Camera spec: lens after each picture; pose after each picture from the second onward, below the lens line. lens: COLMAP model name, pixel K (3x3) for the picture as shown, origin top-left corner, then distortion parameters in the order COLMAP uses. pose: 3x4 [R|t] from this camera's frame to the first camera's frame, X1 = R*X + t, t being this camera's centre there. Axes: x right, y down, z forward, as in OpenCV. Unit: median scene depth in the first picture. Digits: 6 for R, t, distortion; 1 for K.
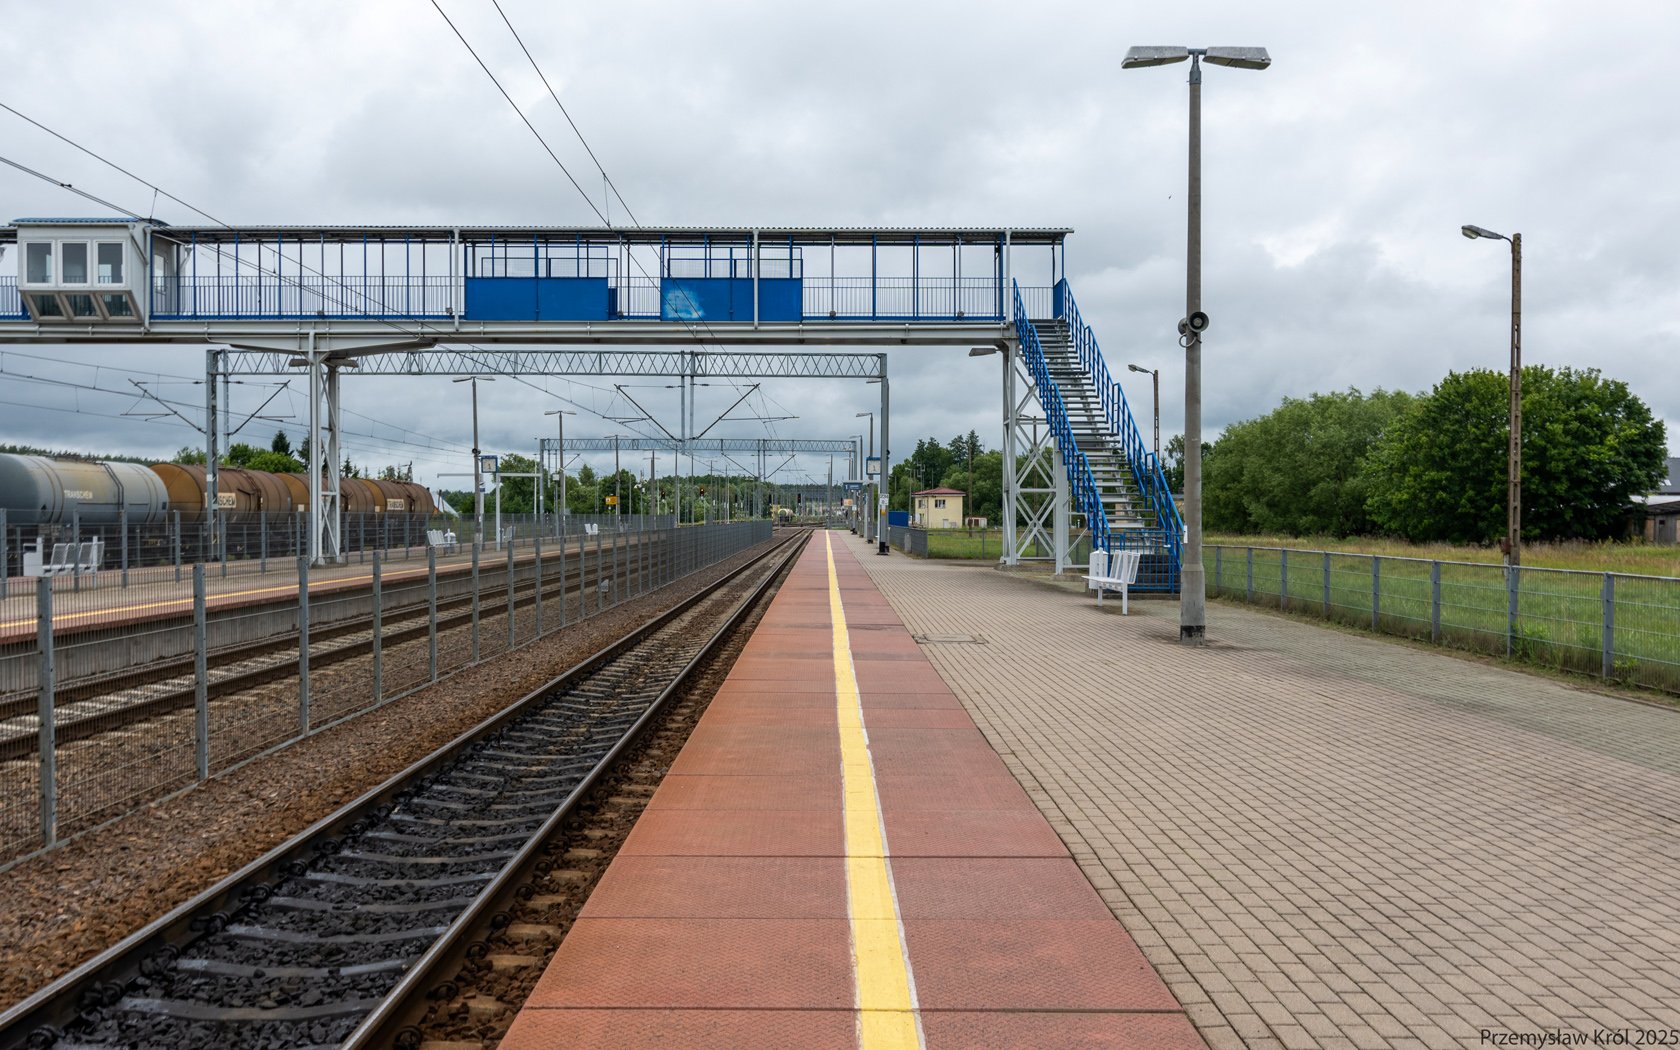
lens RADIAL K [[1441.3, 0, 802.9], [0, 1441.3, 564.2], [0, 0, 1]] dist [0.010495, 0.011847]
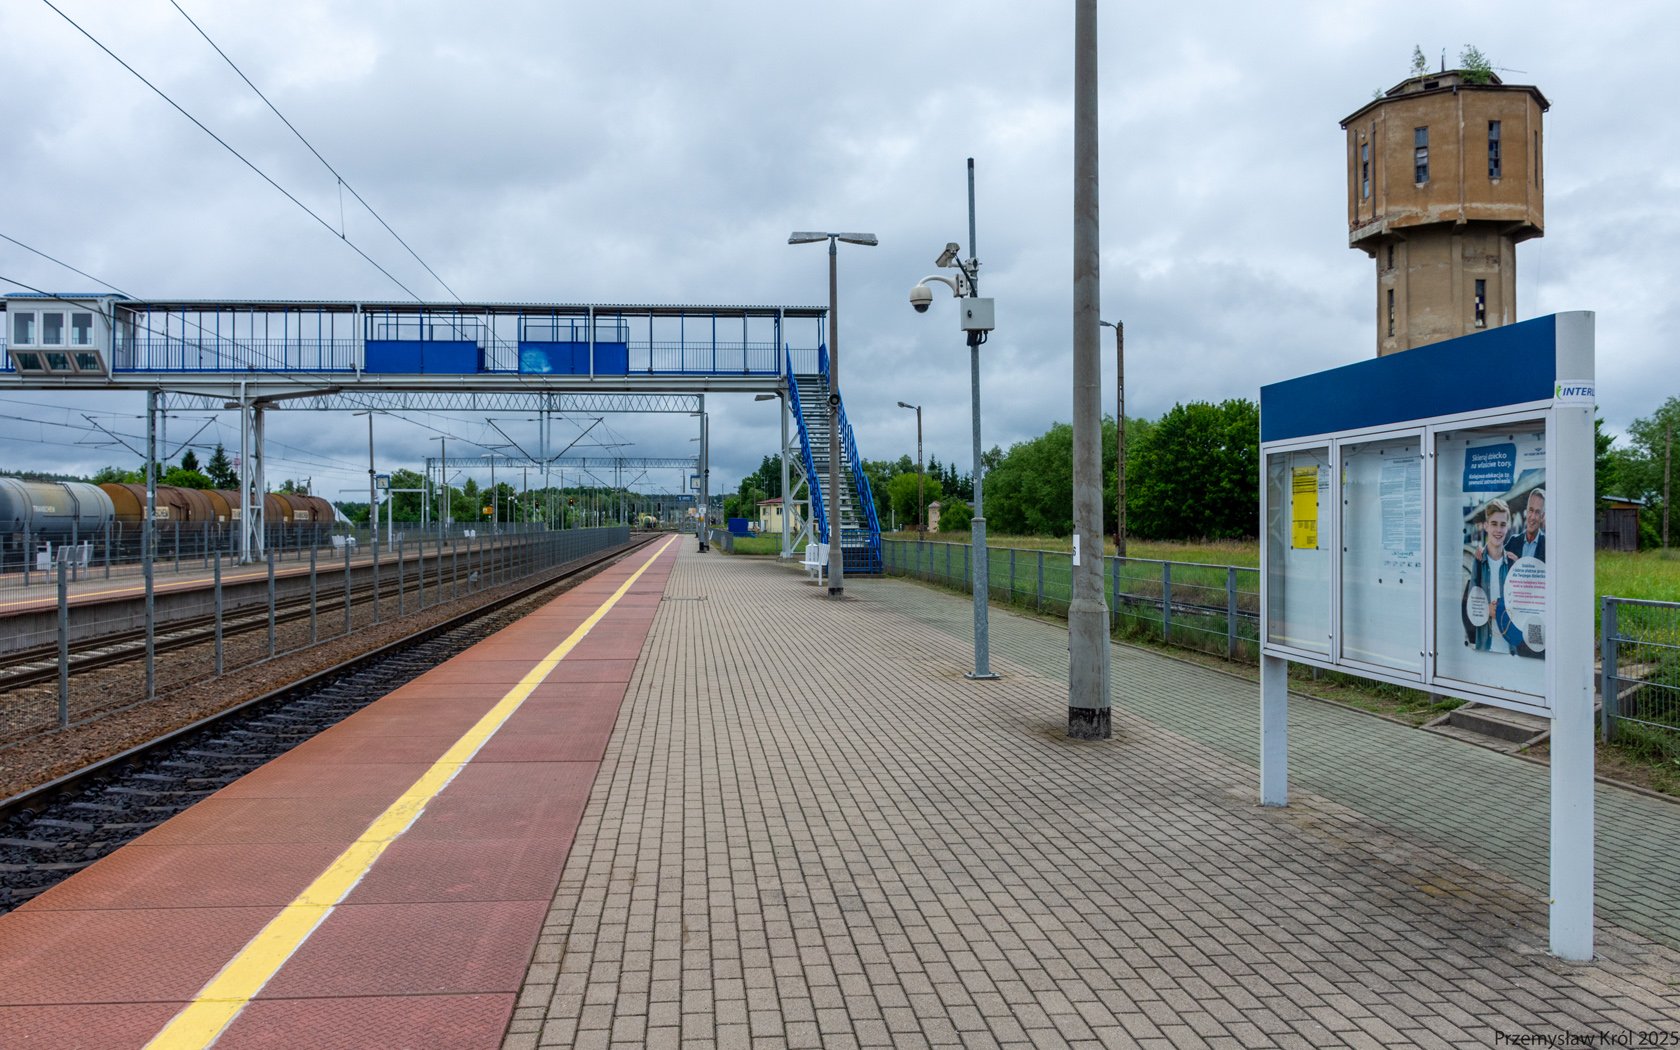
lens RADIAL K [[1441.3, 0, 833.3], [0, 1441.3, 517.4], [0, 0, 1]] dist [0.010495, 0.011847]
pose [[0.995752, -0.005966, 0.091880, 0.063814], [0.009384, 0.999278, -0.036817, 0.012126], [-0.091594, 0.037523, 0.995089, -0.318408]]
